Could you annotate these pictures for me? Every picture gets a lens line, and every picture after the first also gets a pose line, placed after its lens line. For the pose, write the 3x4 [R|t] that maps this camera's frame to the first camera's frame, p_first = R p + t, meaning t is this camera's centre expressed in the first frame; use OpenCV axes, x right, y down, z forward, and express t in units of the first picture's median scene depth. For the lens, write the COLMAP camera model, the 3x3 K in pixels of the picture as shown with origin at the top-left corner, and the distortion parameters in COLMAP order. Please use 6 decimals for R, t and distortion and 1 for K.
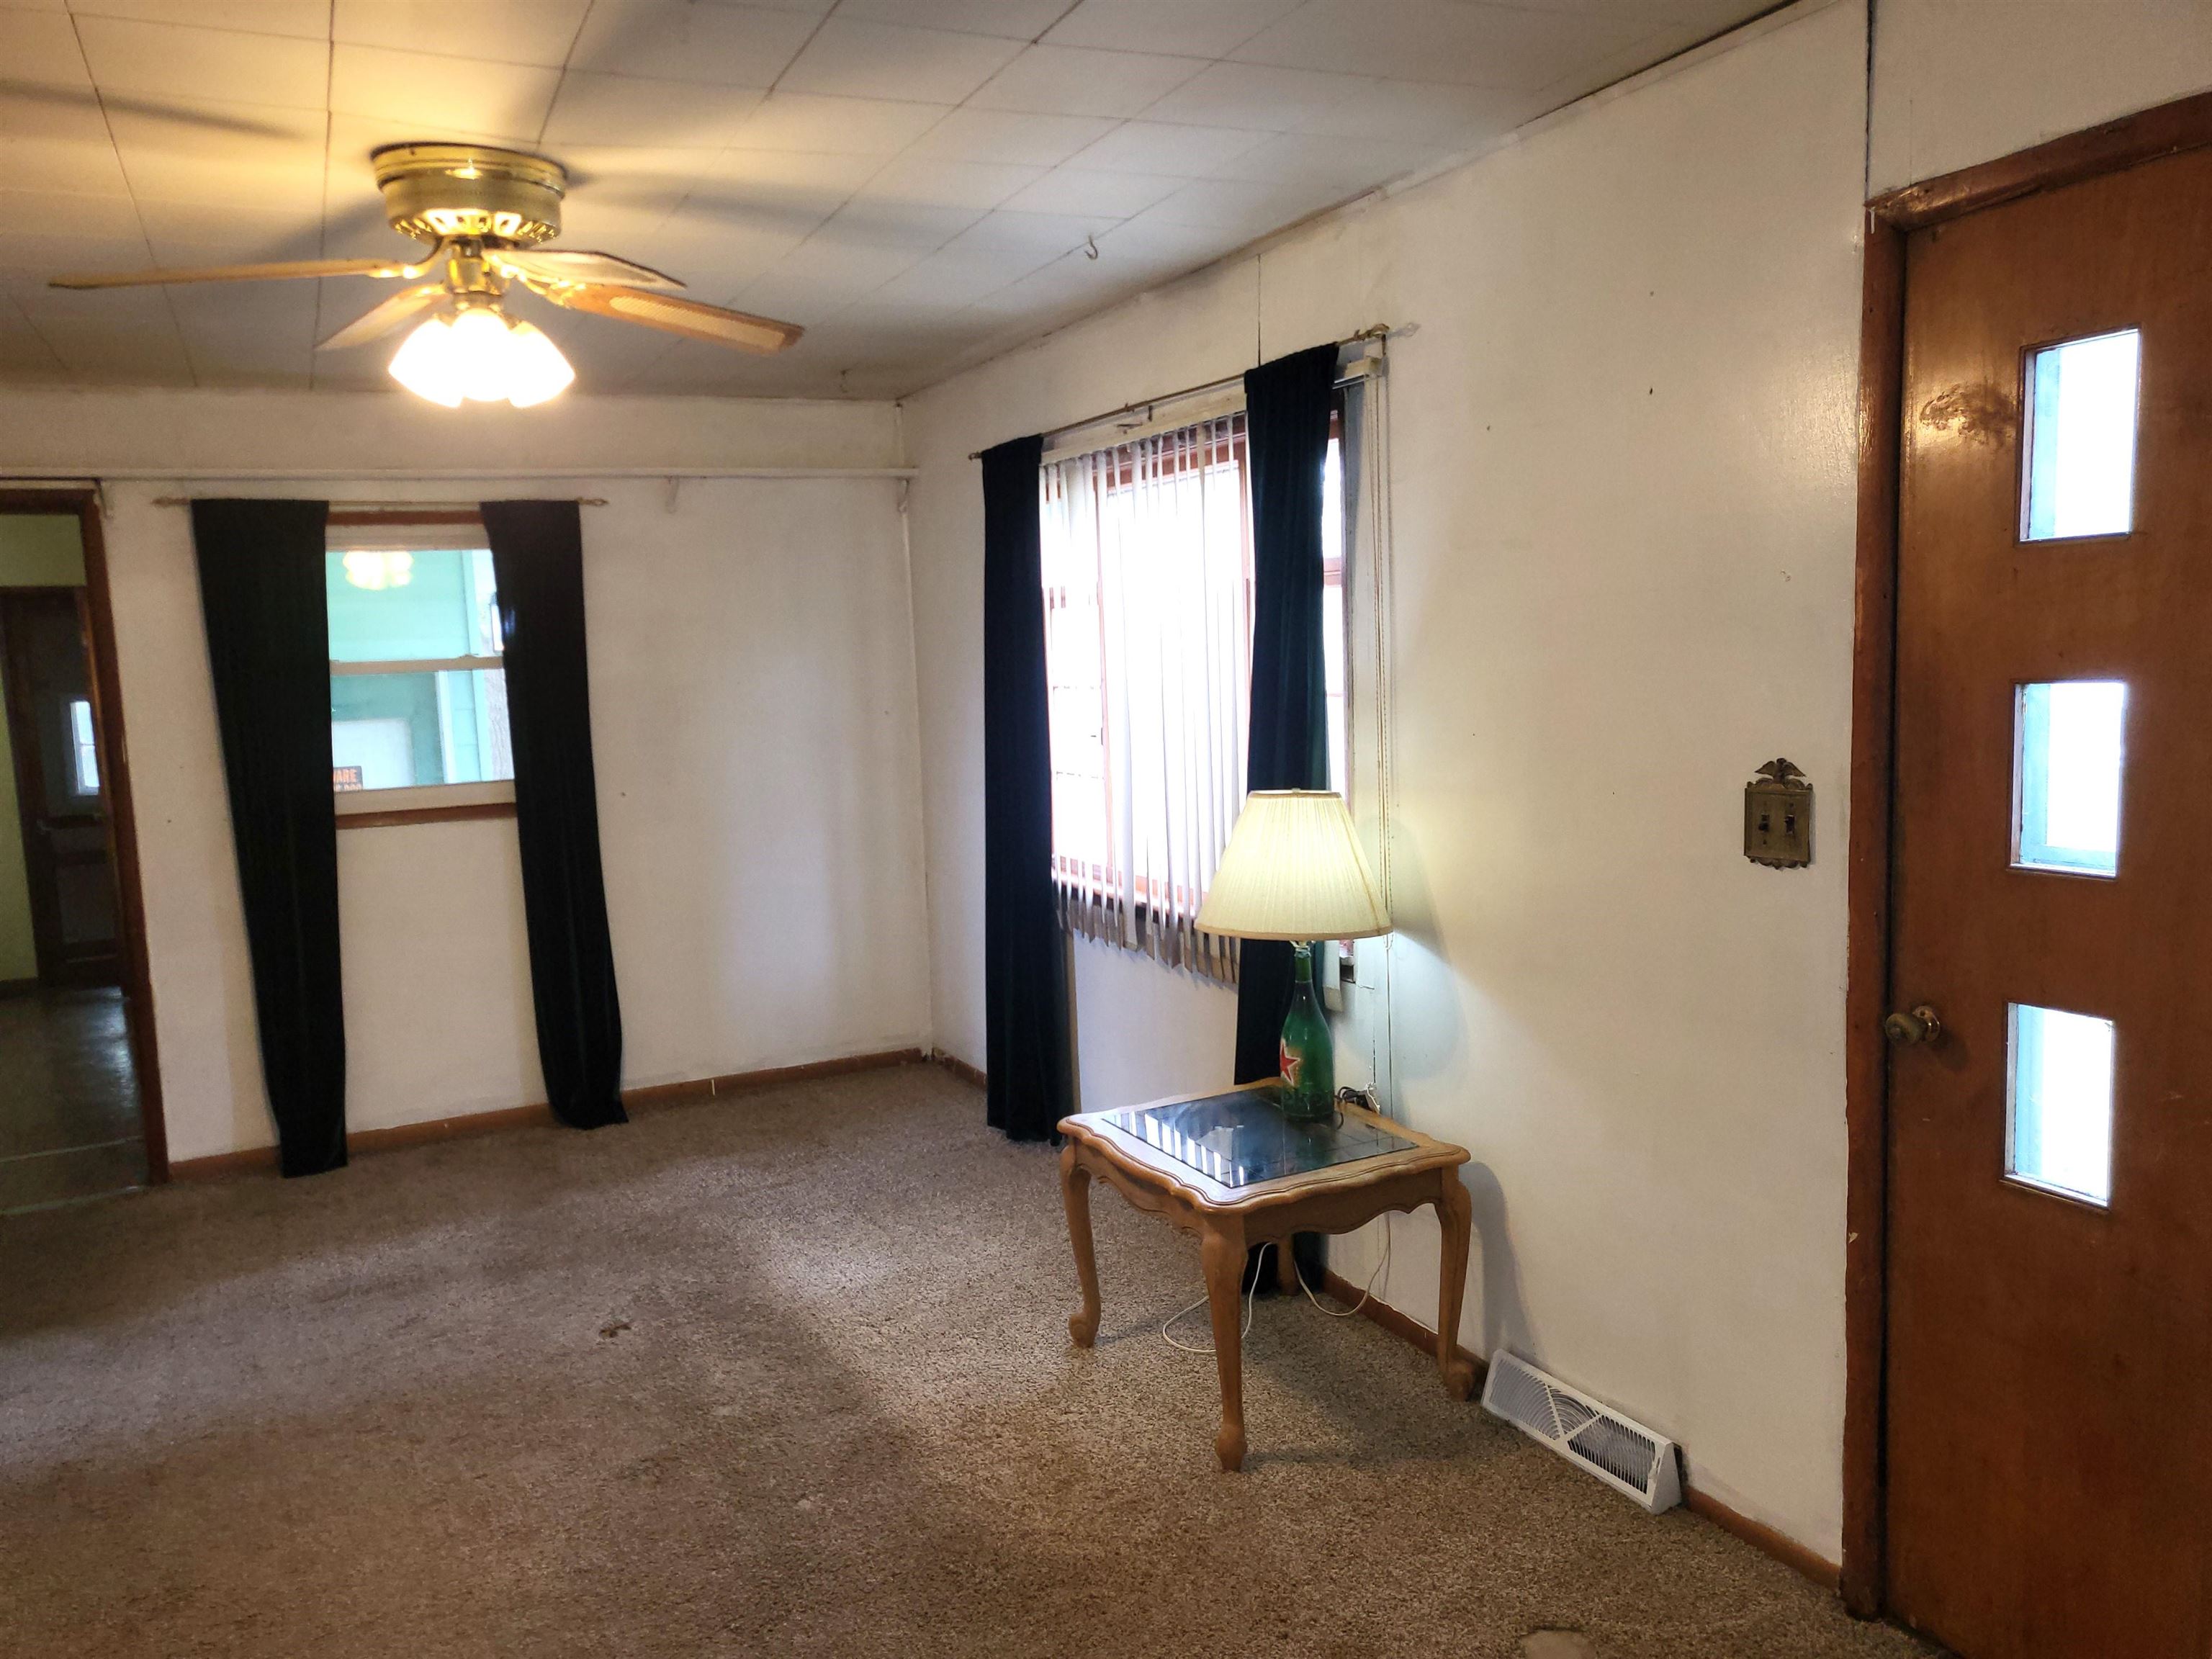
lens RADIAL K [[1667.4, 0, 1106.0], [0, 1667.4, 829.5], [0, 0, 1]] dist [0.008231, 0.008251]
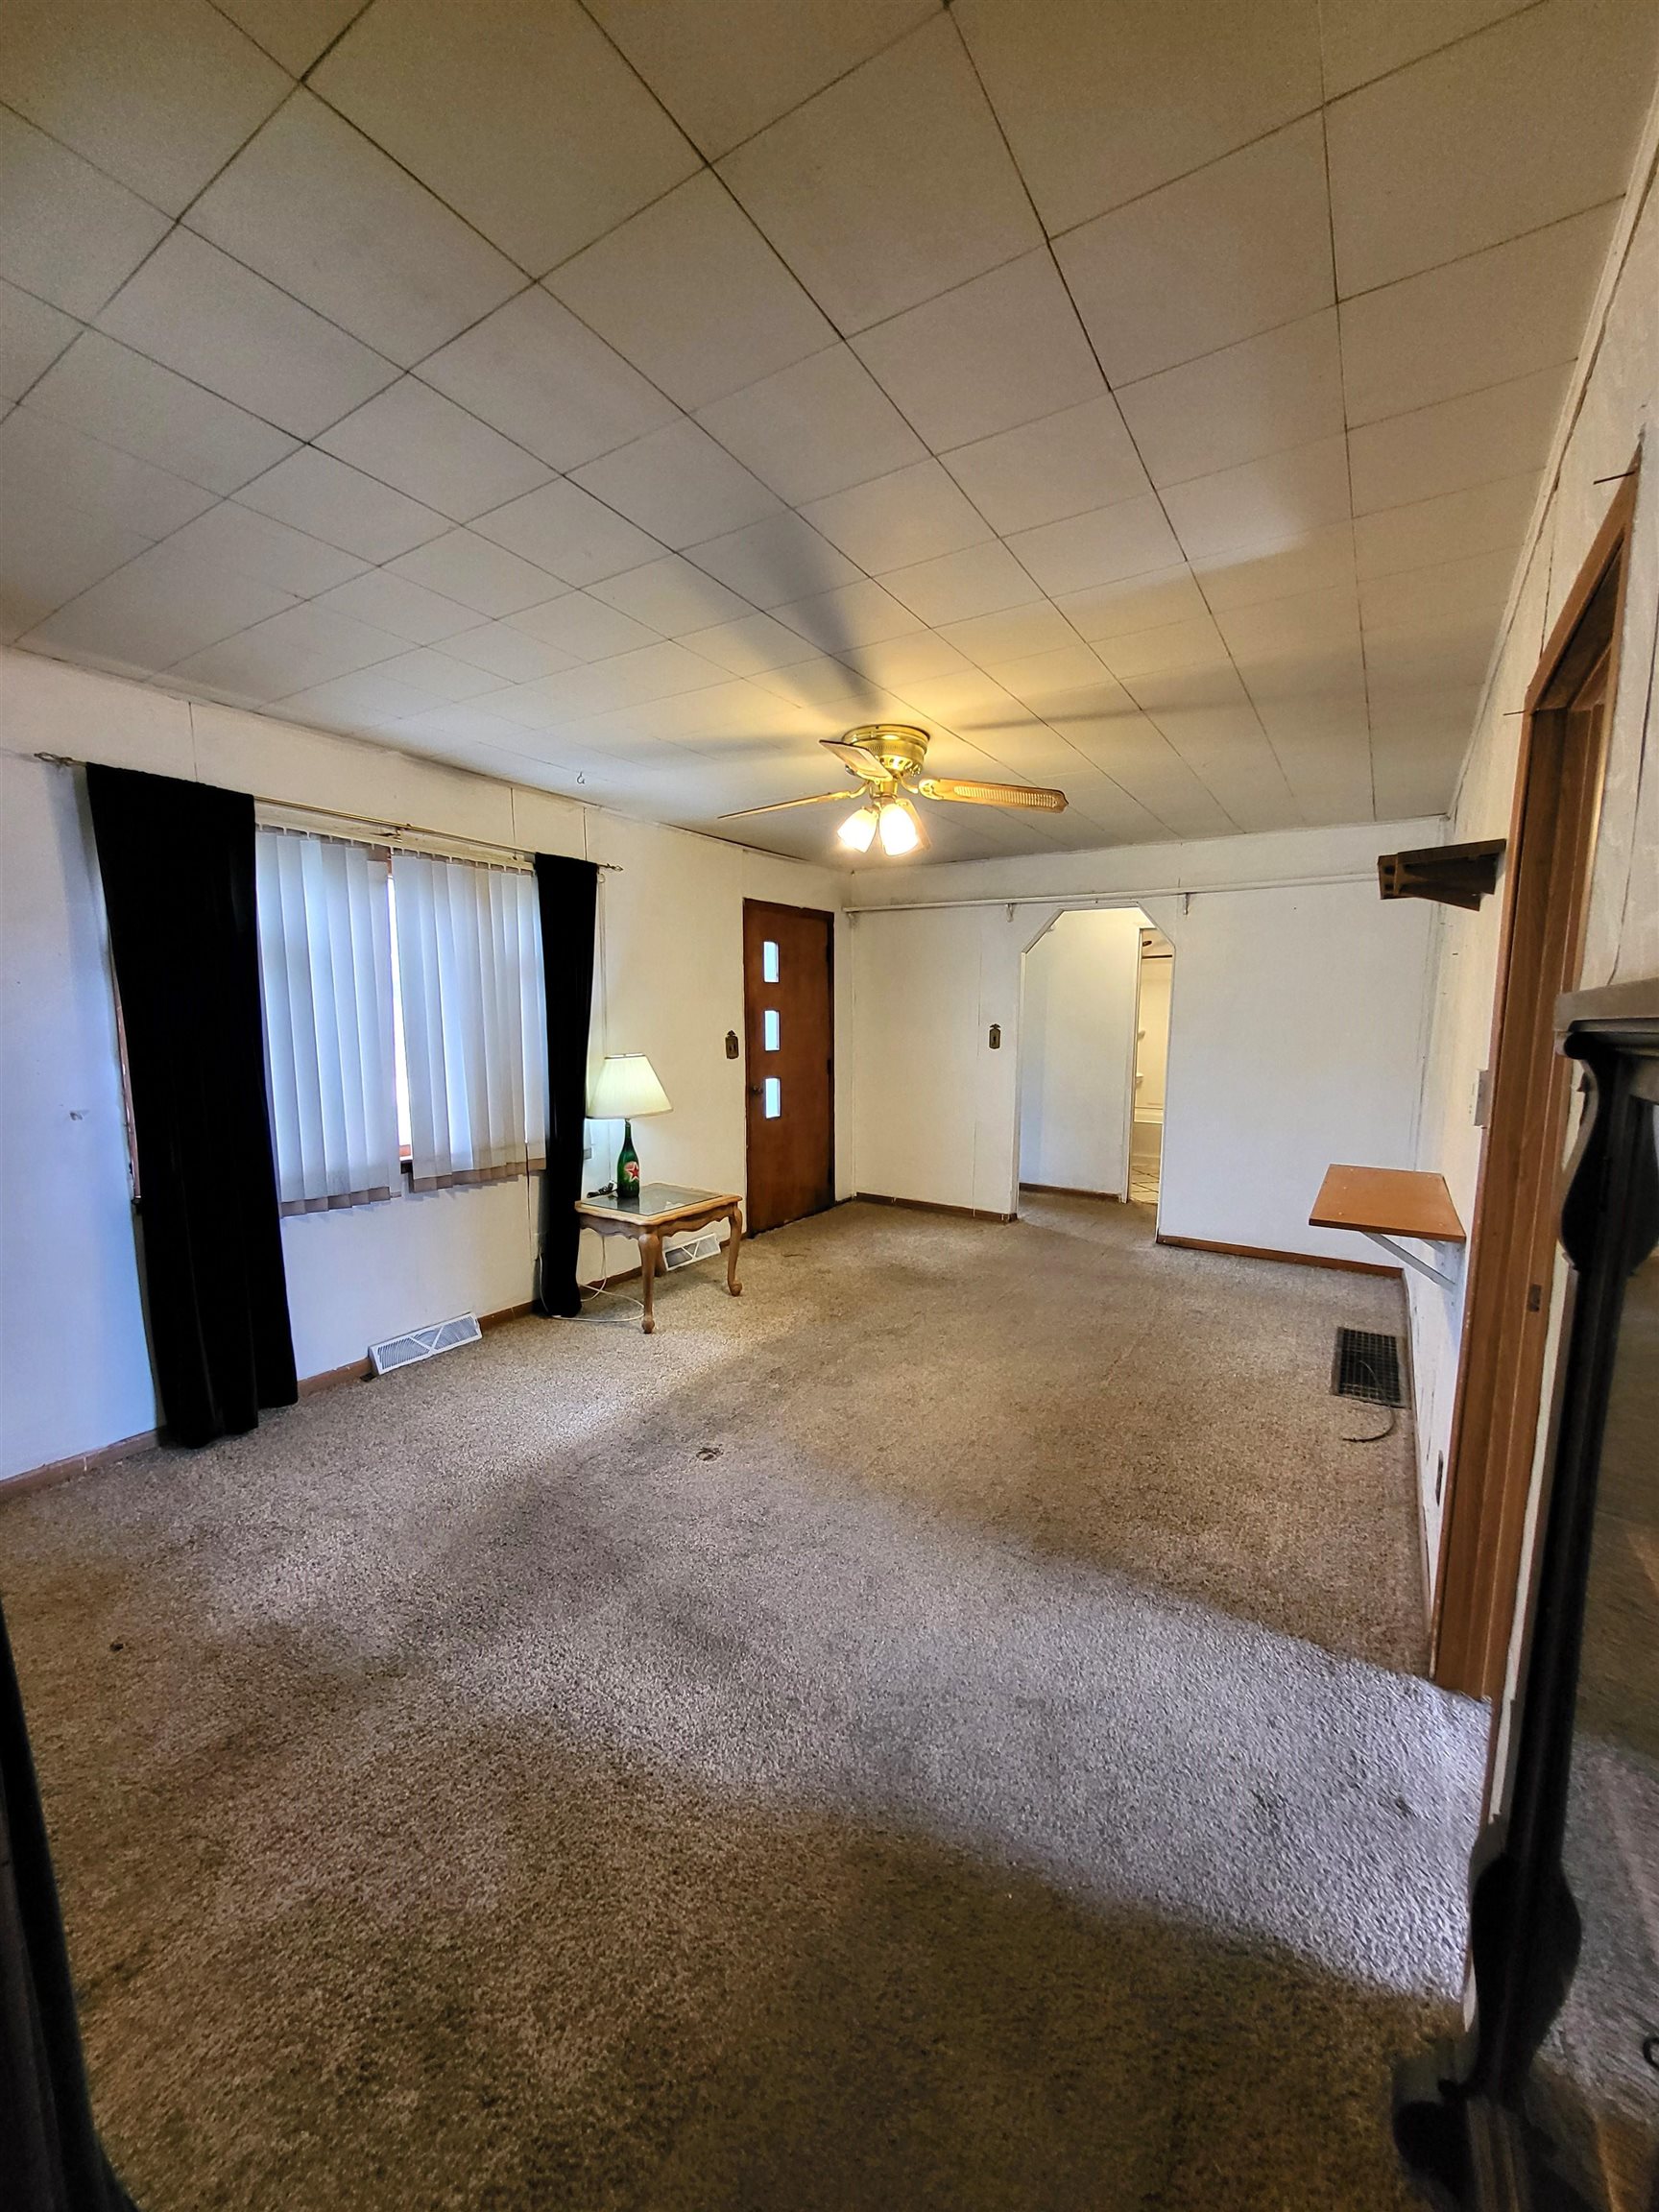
lens RADIAL K [[860.4, 0, 829.5], [0, 860.4, 1106.0], [0, 0, 1]] dist [-0.000103, 0.000000]
pose [[-0.527318, -0.057794, 0.847700, -1.135215], [0.099295, 0.986656, 0.129035, -0.083818], [-0.843846, 0.152215, -0.514543, 1.497893]]
